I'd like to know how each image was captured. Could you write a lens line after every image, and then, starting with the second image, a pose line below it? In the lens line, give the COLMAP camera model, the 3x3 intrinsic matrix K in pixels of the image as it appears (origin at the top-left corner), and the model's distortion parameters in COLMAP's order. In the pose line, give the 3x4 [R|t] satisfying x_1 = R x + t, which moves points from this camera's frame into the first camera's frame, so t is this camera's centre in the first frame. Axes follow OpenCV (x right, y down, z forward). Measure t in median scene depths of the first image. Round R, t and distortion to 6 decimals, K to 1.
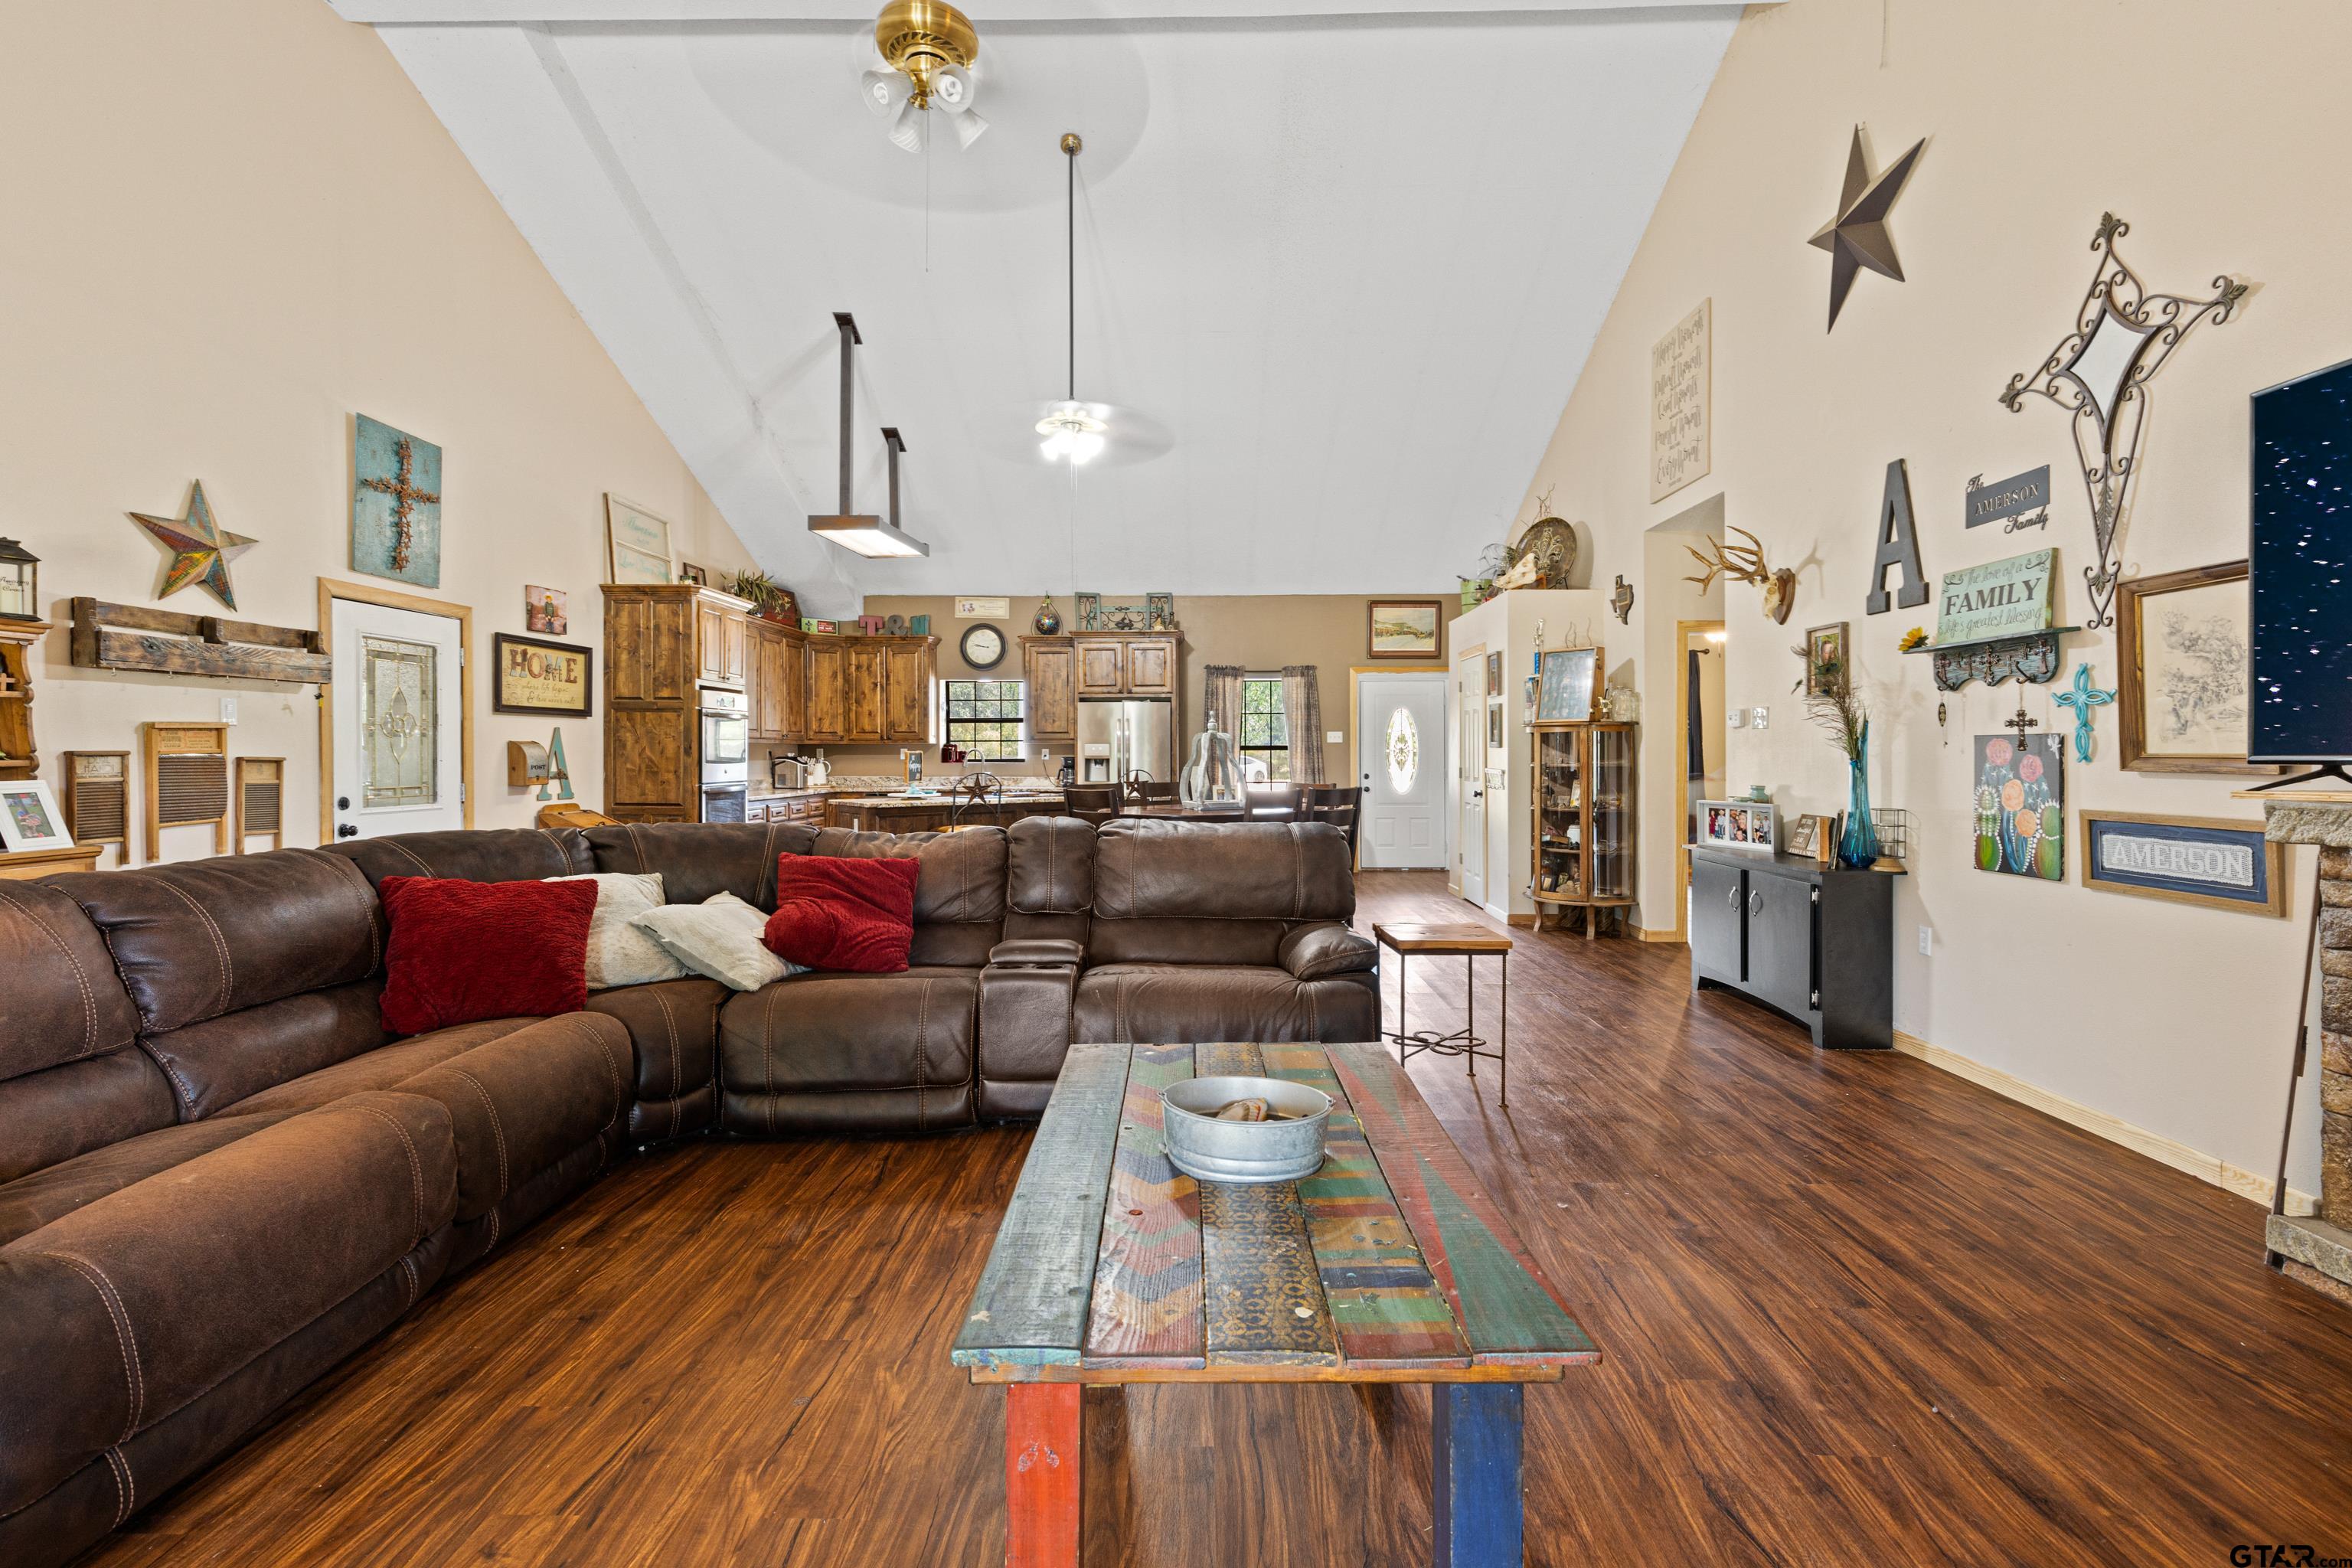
lens RADIAL K [[1072.6, 0, 1173.8], [0, 1072.6, 751.8], [0, 0, 1]] dist [0.010667, -0.000489]
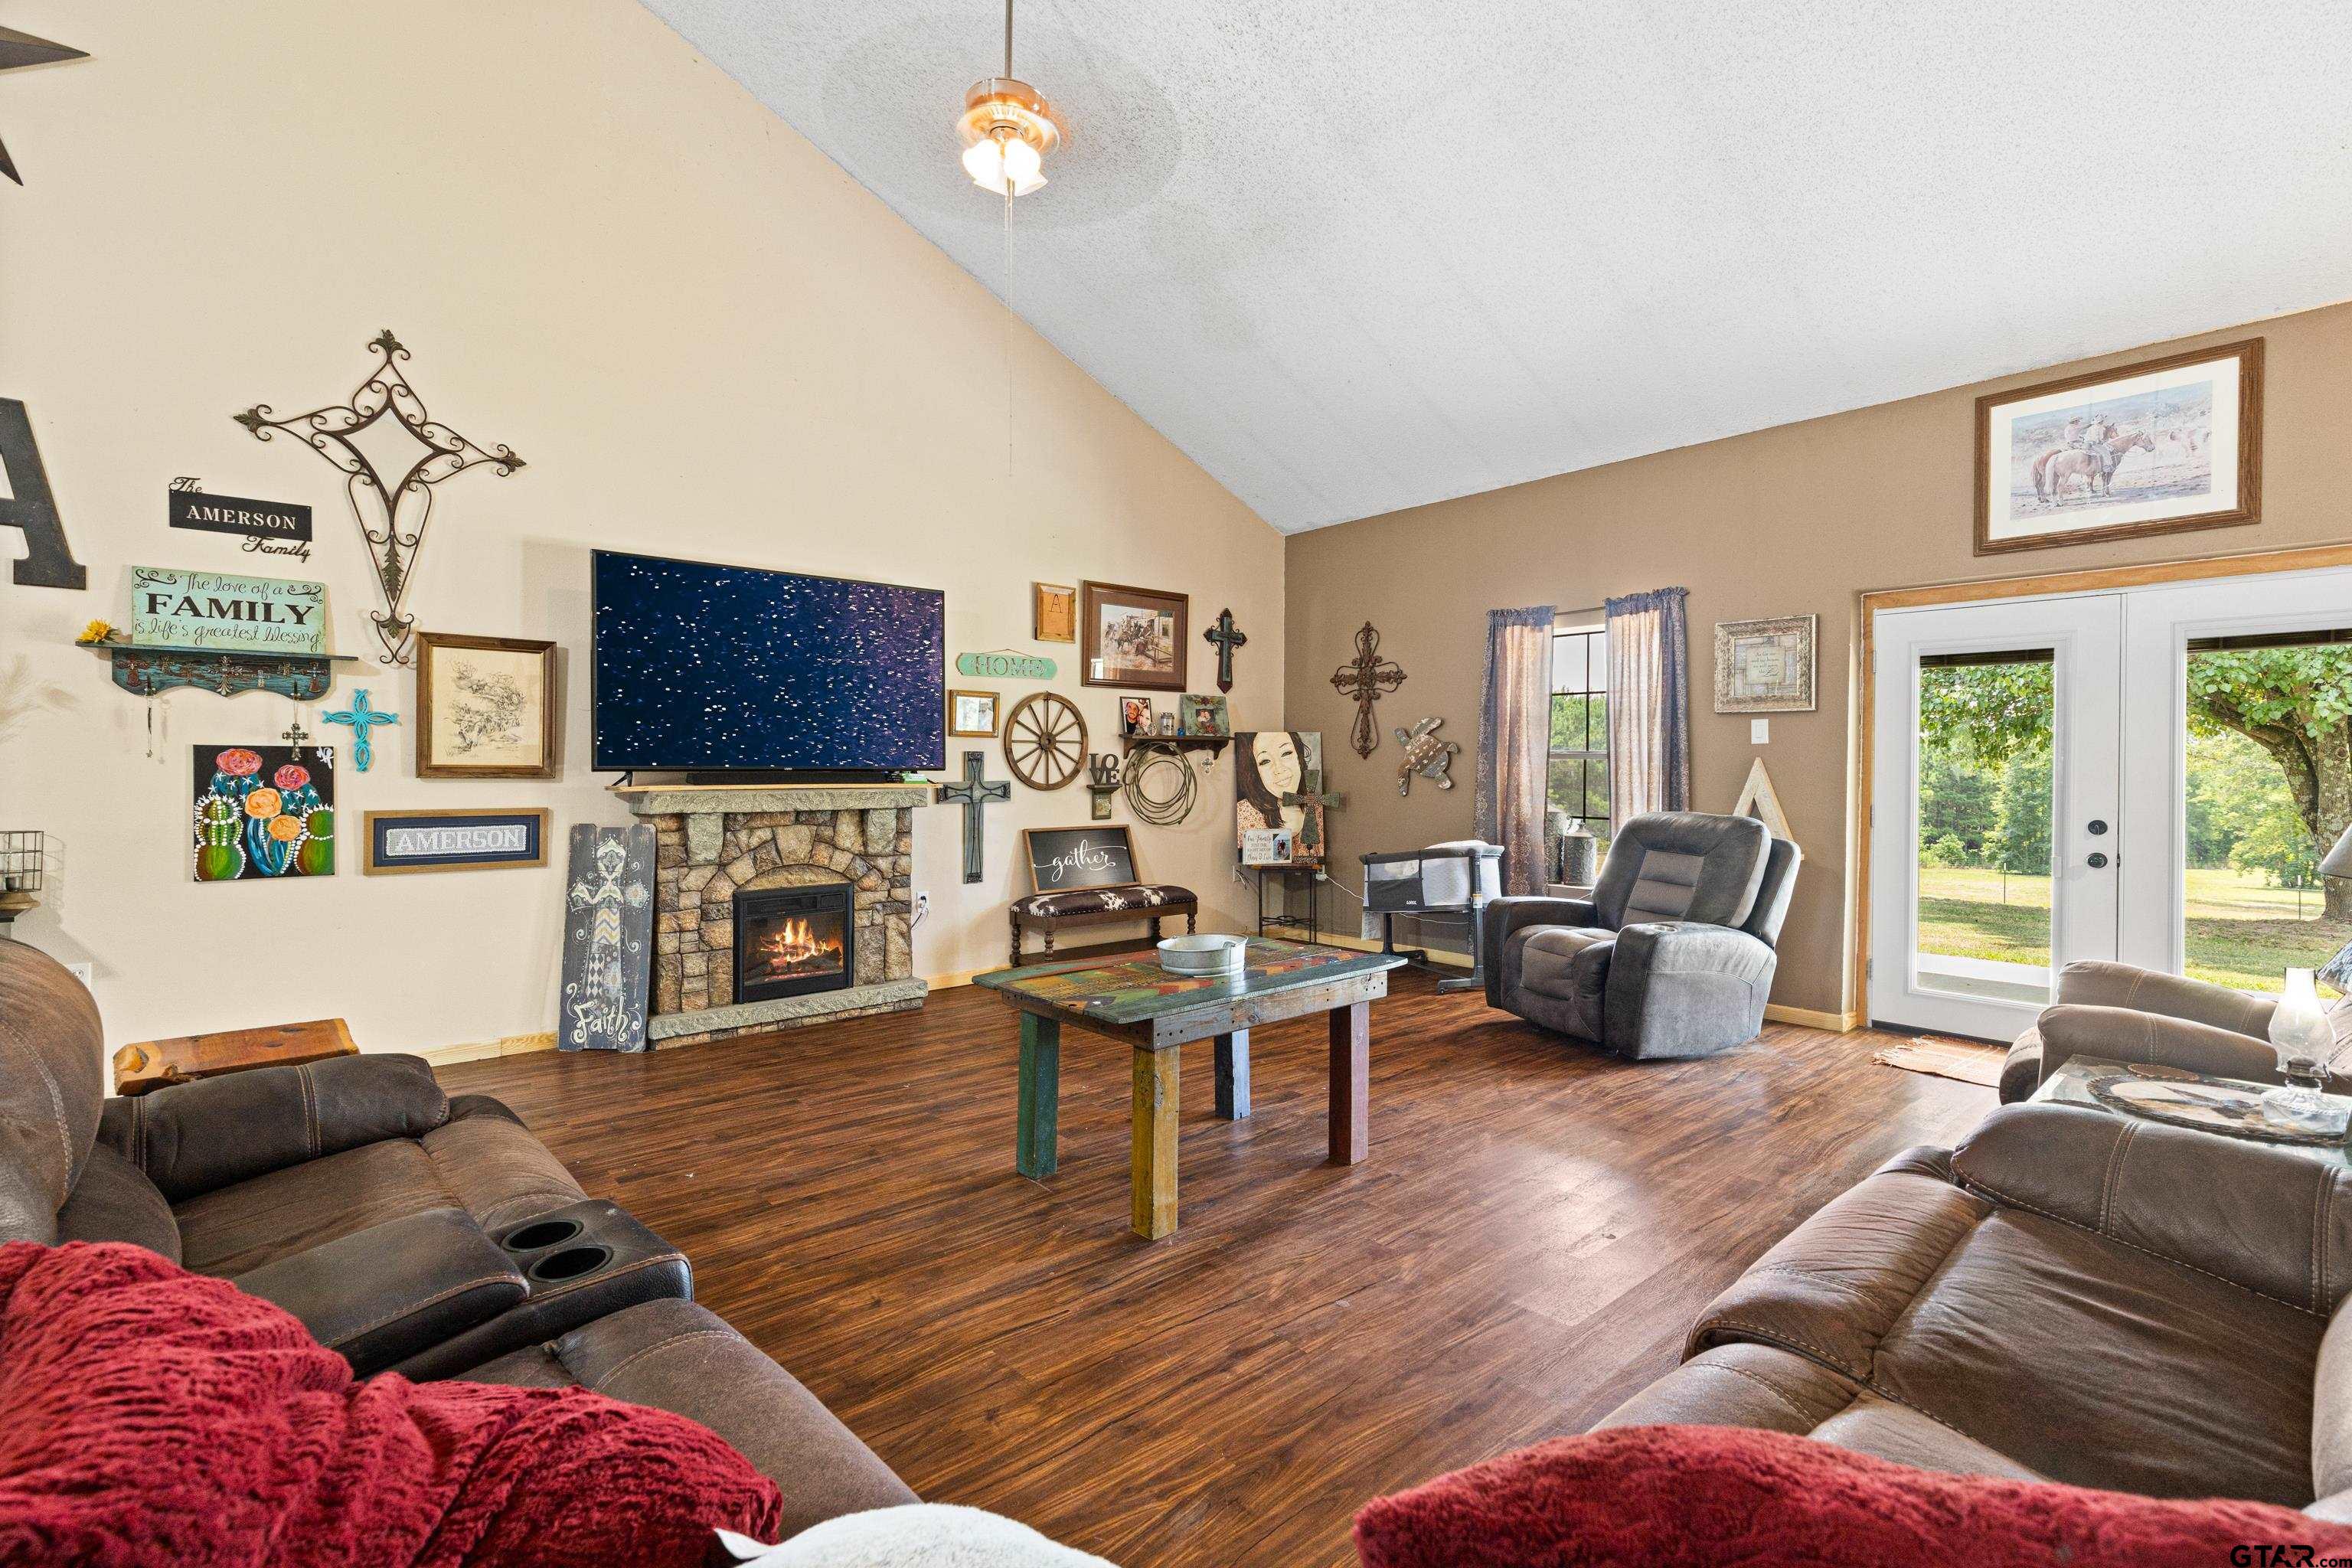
lens RADIAL K [[1048.9, 0, 1168.5], [0, 1048.9, 775.3], [0, 0, 1]] dist [0.003159, -0.000570]
pose [[-0.669775, -0.005268, 0.742545, -0.535286], [-0.004125, 0.999986, 0.003374, 0.005472], [-0.742552, -0.000804, -0.669788, 0.954452]]
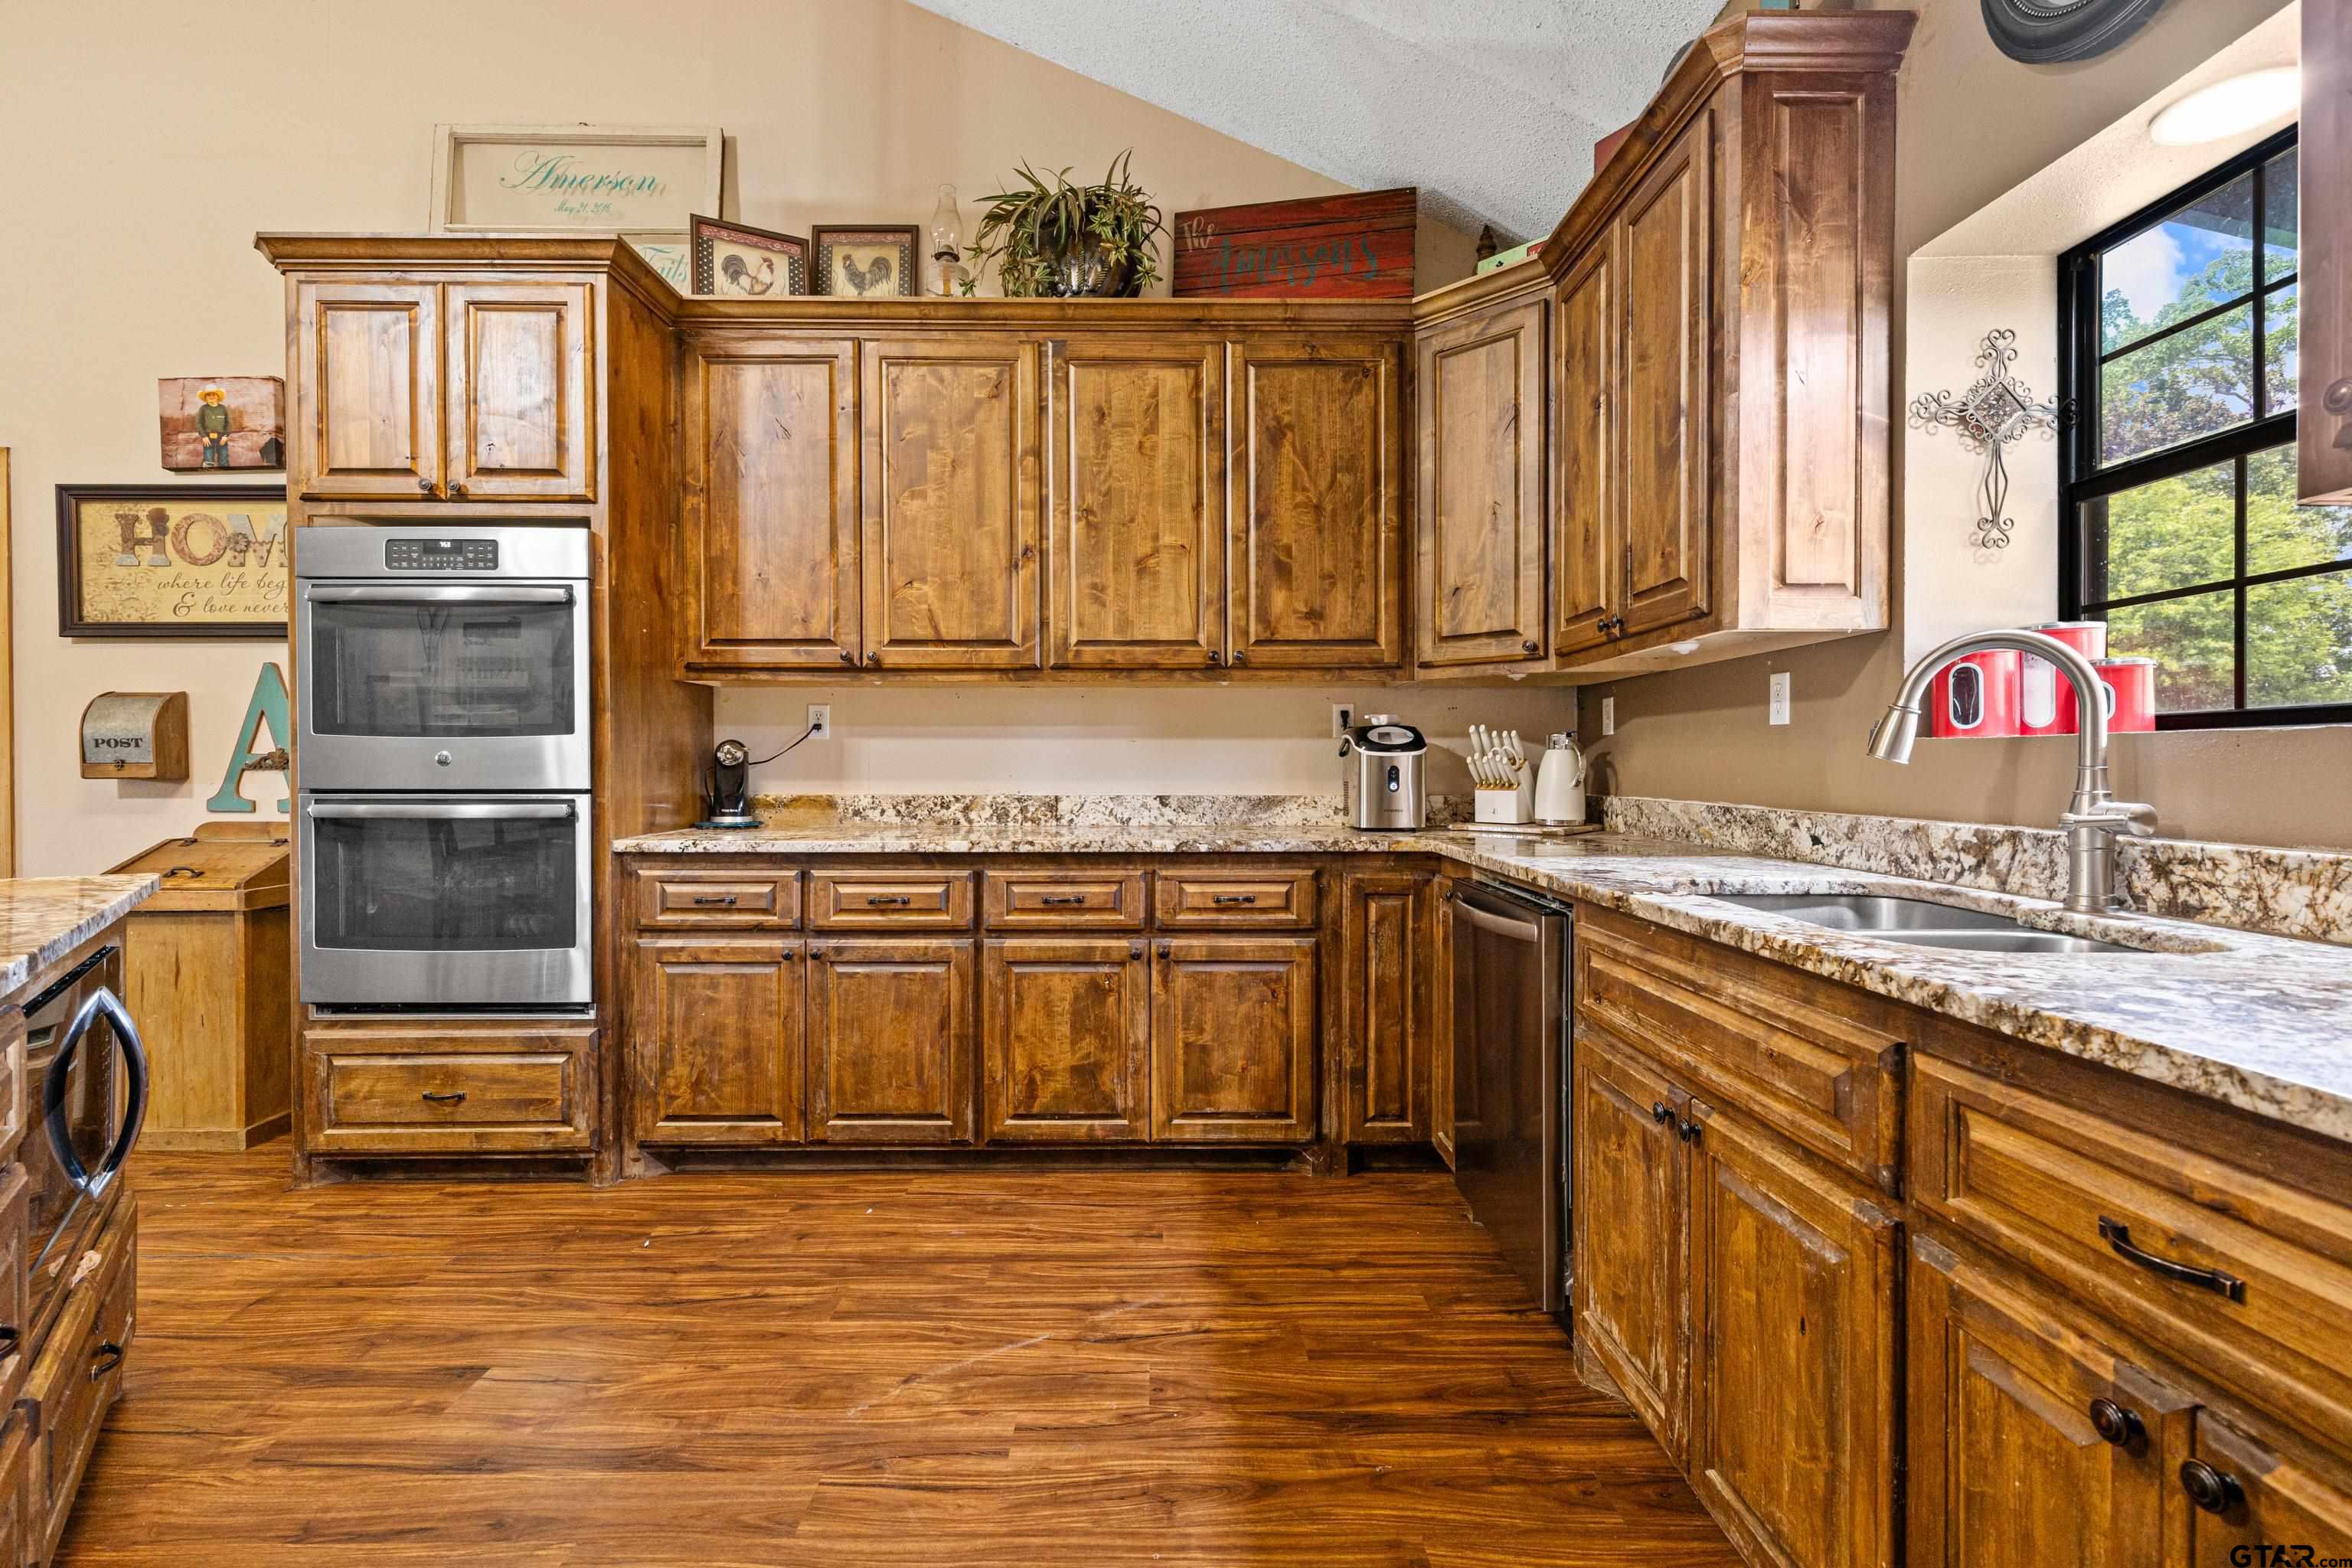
lens RADIAL K [[1066.5, 0, 1165.7], [0, 1066.5, 773.5], [0, 0, 1]] dist [0.008809, -0.001426]
pose [[0.034647, 0.009010, -0.999359, -0.129827], [0.000123, 0.999959, 0.009020, 0.039162], [0.999400, -0.000435, 0.034645, 2.354753]]
